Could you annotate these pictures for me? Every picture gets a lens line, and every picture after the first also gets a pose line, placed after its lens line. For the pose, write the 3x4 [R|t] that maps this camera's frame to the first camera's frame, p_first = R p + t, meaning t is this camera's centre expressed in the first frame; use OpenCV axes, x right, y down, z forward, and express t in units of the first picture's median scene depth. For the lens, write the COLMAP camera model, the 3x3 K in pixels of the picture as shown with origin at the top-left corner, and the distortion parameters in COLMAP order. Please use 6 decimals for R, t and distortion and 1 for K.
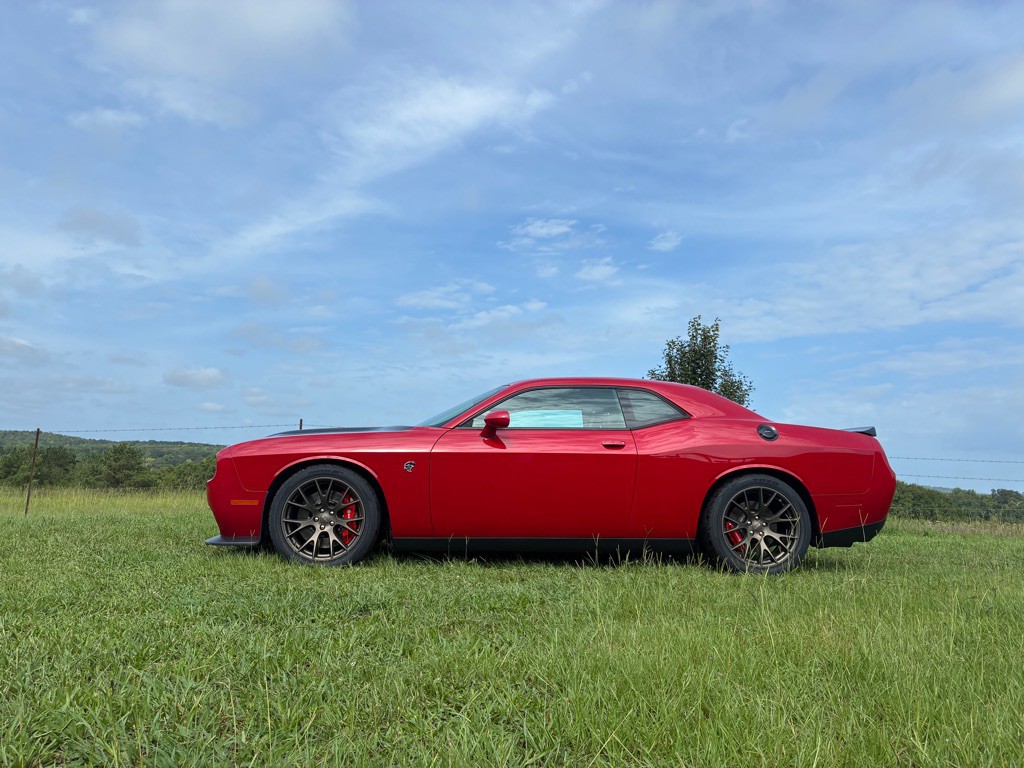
lens RADIAL K [[779.4, 0, 512.0], [0, 779.4, 384.0], [0, 0, 1]] dist [0.026632, -0.007576]
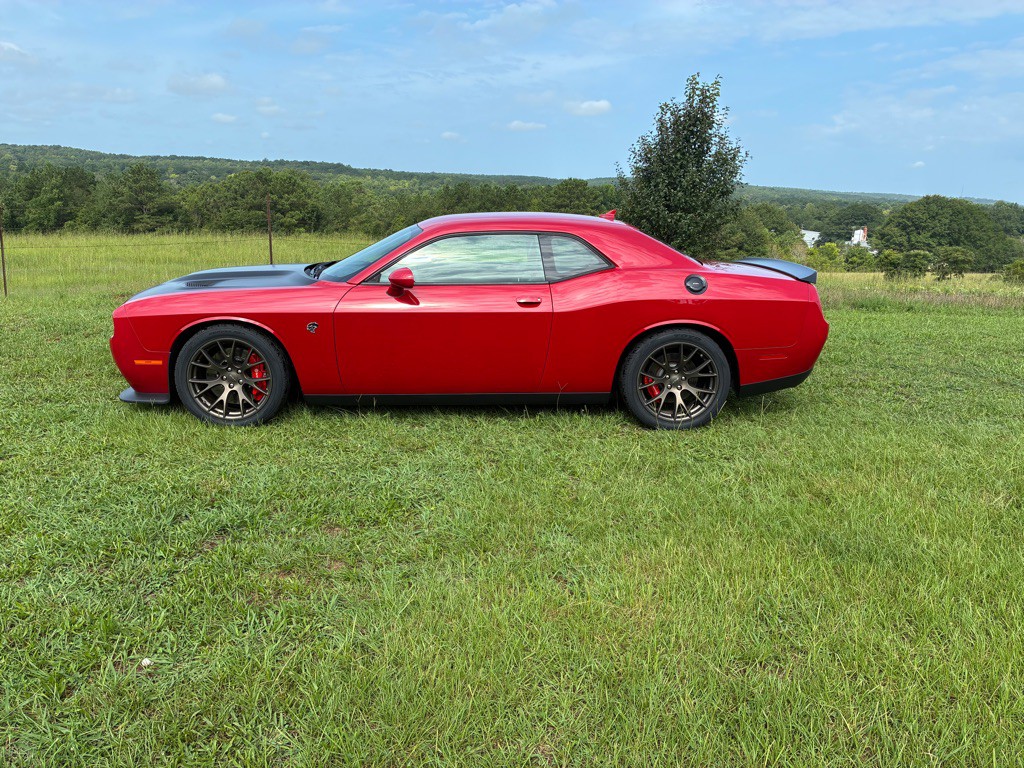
lens RADIAL K [[779.4, 0, 512.0], [0, 779.4, 384.0], [0, 0, 1]] dist [0.026632, -0.007576]
pose [[0.999657, 0.005531, -0.025591, 0.134497], [0.003453, 0.941034, 0.338293, -0.148147], [0.025954, -0.338266, 0.940693, 0.070491]]
